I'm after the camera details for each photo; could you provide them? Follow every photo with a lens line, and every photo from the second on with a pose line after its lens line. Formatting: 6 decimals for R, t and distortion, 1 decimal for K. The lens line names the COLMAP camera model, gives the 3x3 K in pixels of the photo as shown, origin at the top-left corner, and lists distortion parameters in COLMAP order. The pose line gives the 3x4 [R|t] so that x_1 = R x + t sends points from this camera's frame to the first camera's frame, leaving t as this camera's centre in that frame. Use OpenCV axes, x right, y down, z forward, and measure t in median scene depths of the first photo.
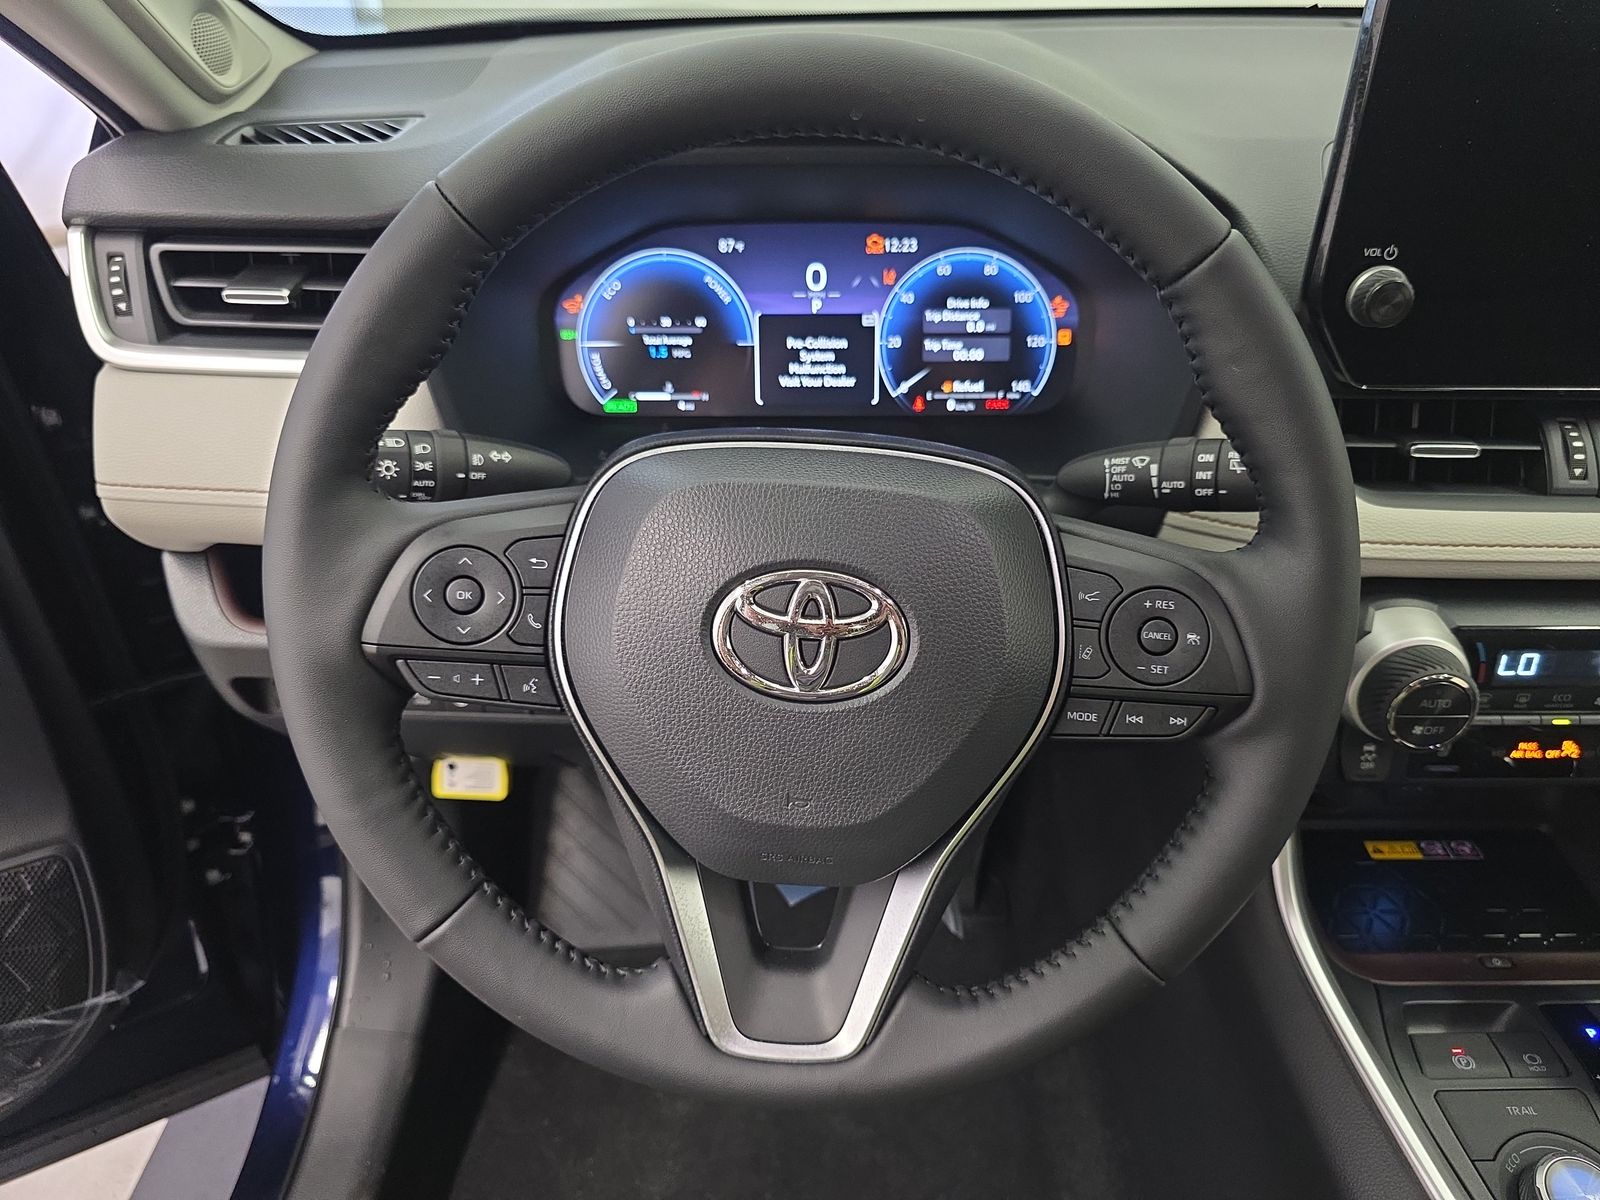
lens RADIAL K [[1077.6, 0, 800.0], [0, 1077.6, 600.0], [0, 0, 1]] dist [0.003681, 0.000193]
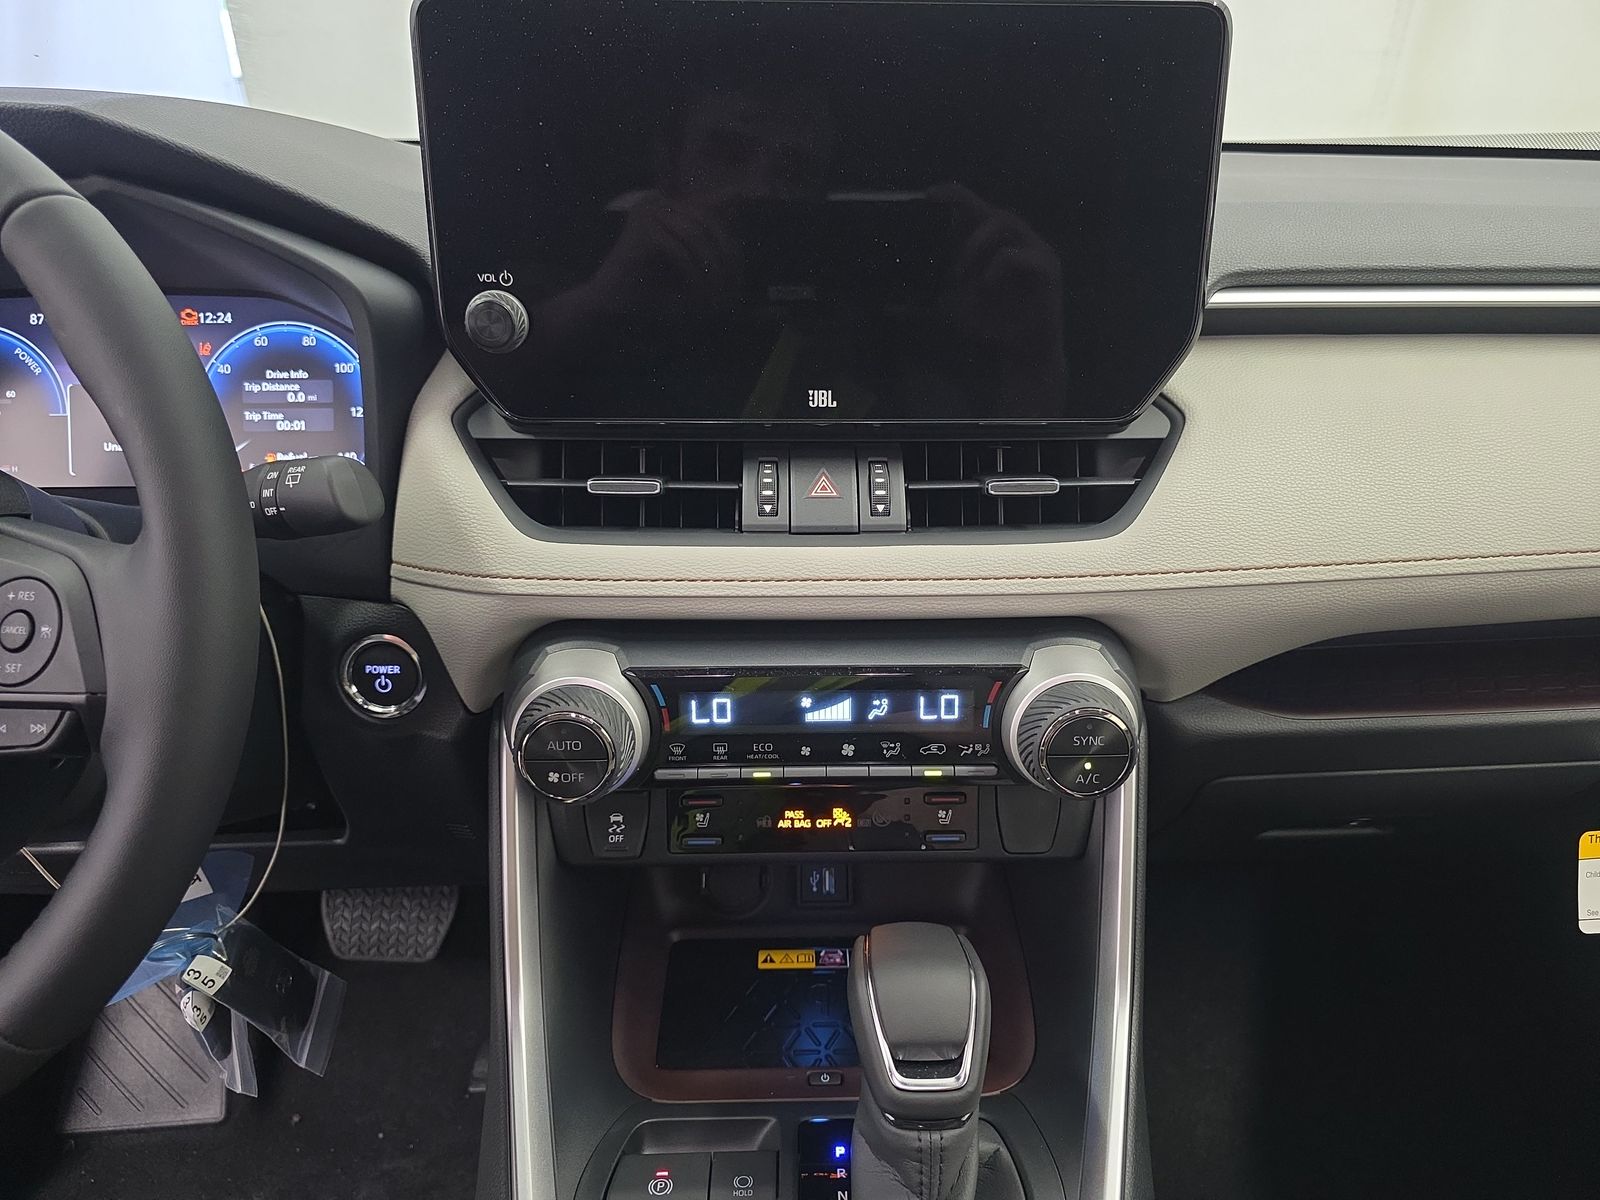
lens RADIAL K [[1063.2, 0, 800.0], [0, 1063.2, 600.0], [0, 0, 1]] dist [0.054245, -0.063265]
pose [[0.999822, -0.007744, 0.017205, 0.603501], [0.010799, 0.982629, -0.185268, 0.112667], [-0.015472, 0.185420, 0.982537, 0.071060]]
